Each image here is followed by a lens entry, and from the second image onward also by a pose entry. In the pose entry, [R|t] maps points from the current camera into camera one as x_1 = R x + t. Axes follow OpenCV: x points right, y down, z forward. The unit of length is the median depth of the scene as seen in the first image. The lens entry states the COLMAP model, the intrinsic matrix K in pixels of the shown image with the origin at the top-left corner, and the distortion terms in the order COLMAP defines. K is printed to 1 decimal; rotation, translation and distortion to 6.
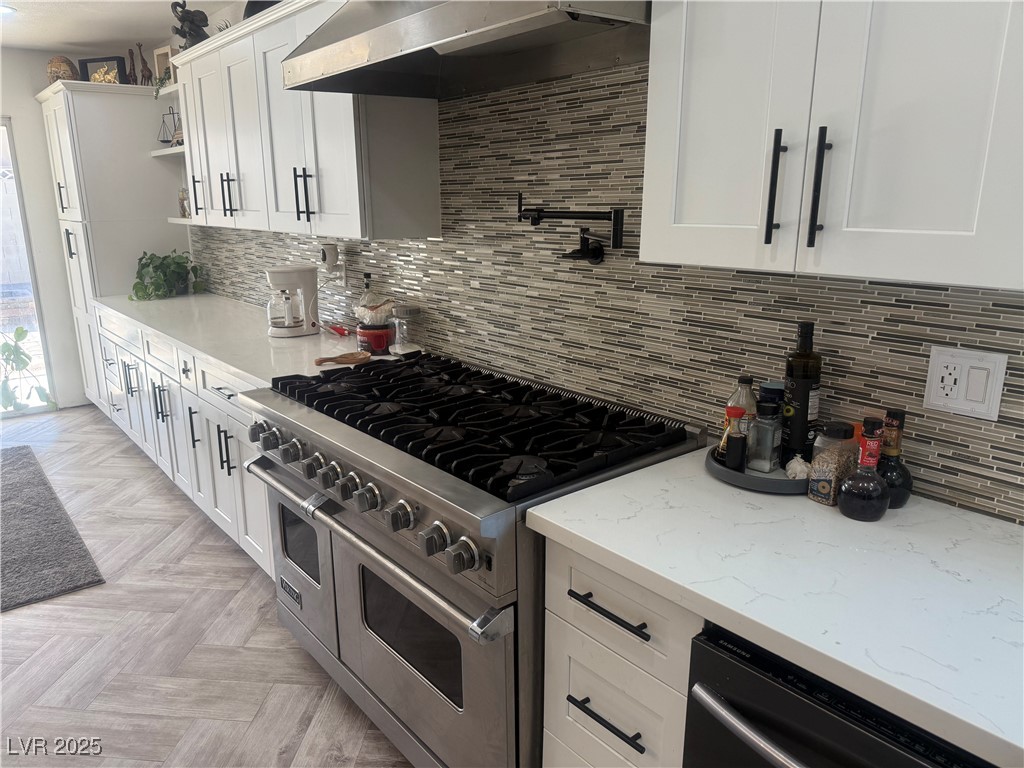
lens RADIAL K [[722.4, 0, 476.1], [0, 722.4, 396.2], [0, 0, 1]] dist [0.083065, -0.113388]
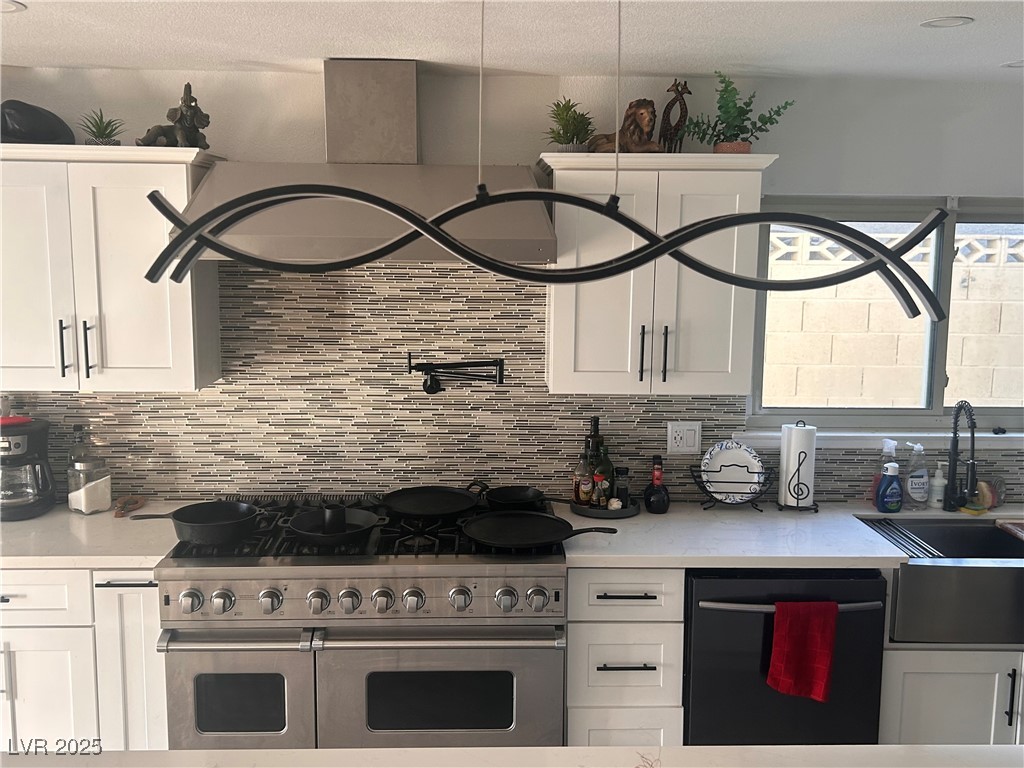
lens RADIAL K [[1027.0, 0, 511.9], [0, 1027.0, 386.6], [0, 0, 1]] dist [0.090491, 0.000000]
pose [[0.588898, -0.093216, 0.802814, -1.217980], [0.199862, 0.979272, -0.032902, -0.103399], [-0.783106, 0.179828, 0.595321, -0.215838]]
